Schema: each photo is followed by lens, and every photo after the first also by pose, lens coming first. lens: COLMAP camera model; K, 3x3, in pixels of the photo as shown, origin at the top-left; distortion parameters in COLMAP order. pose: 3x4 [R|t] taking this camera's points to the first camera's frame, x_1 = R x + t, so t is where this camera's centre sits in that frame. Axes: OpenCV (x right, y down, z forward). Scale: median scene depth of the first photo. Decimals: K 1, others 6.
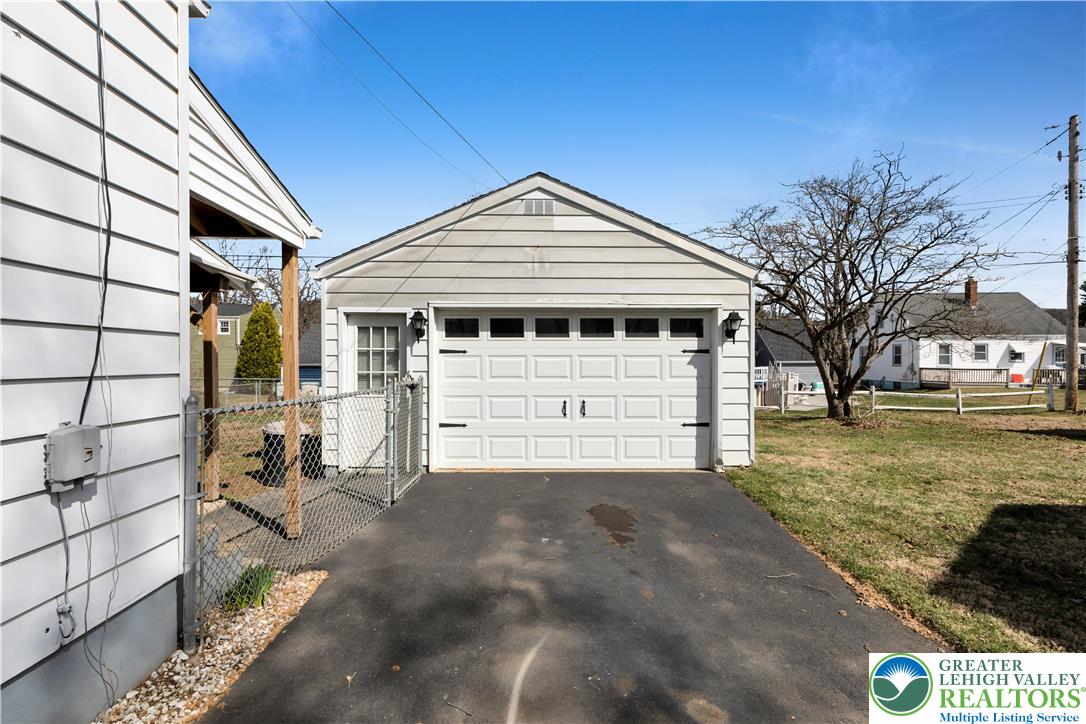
lens RADIAL K [[469.4, 0, 538.8], [0, 469.4, 362.6], [0, 0, 1]] dist [0.001490, 0.000048]
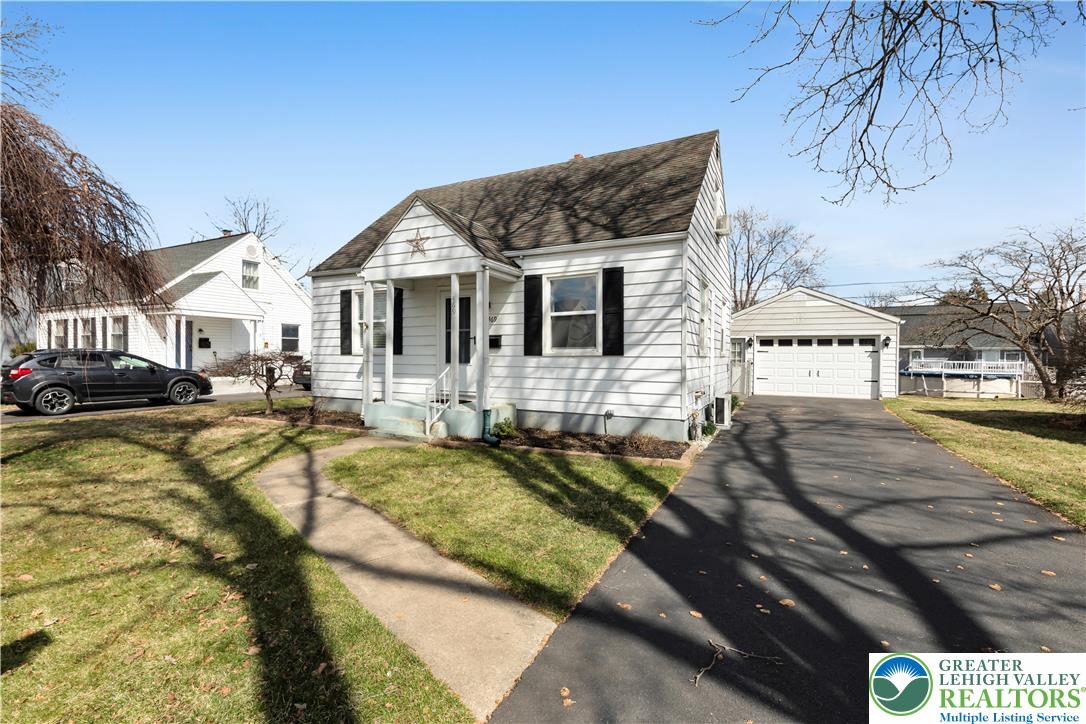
lens RADIAL K [[469.4, 0, 536.2], [0, 469.4, 355.3], [0, 0, 1]] dist [0.001490, 0.000048]
pose [[0.879303, 0.006692, -0.476216, -0.042587], [-0.008932, 0.999957, -0.002439, 0.016963], [0.476179, 0.006398, 0.879325, -2.085658]]
